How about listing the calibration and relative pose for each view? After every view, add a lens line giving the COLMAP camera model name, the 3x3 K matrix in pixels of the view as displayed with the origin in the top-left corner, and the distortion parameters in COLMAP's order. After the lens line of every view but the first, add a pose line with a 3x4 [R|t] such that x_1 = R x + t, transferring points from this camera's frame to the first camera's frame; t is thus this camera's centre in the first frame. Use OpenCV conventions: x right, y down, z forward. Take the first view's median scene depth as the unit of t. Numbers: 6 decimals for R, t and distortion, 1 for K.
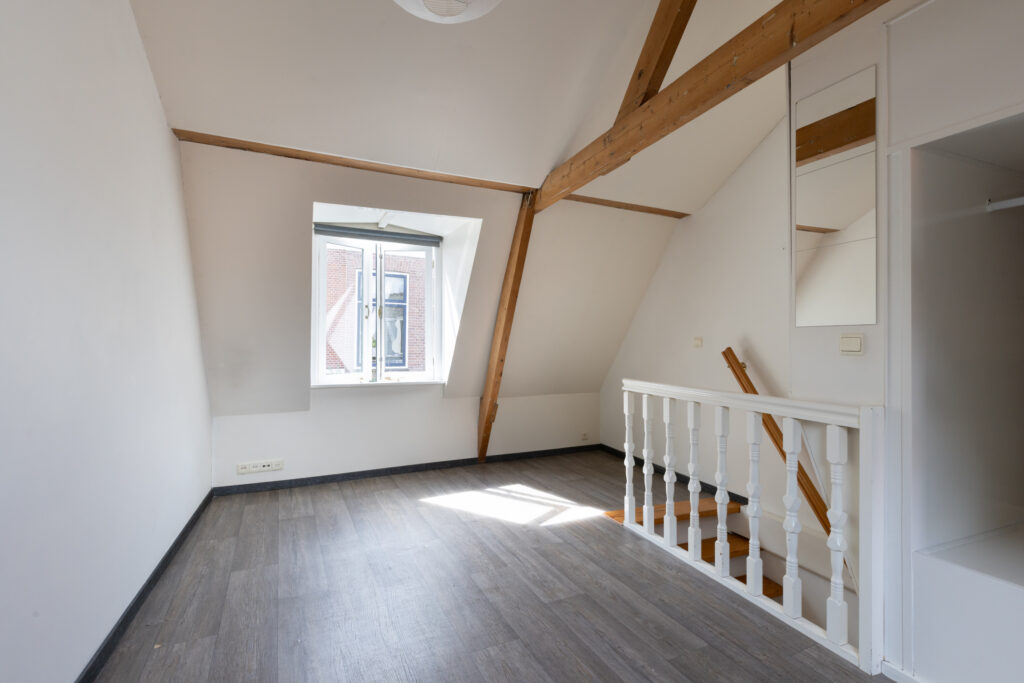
lens RADIAL K [[484.3, 0, 509.7], [0, 484.3, 340.7], [0, 0, 1]] dist [0.001926, -0.000565]
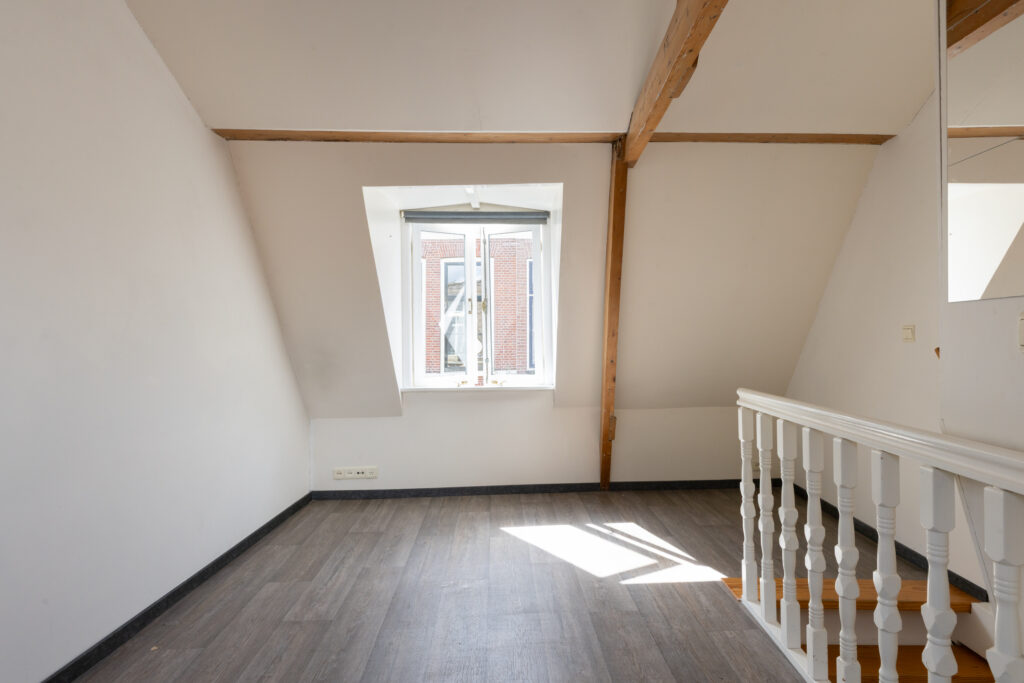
lens RADIAL K [[561.5, 0, 516.0], [0, 561.5, 341.5], [0, 0, 1]] dist [0.010588, -0.001561]
pose [[0.919086, -0.013159, -0.393837, 0.232711], [0.015820, 0.999869, 0.003511, 0.003160], [0.393739, -0.009457, 0.919174, 0.125102]]
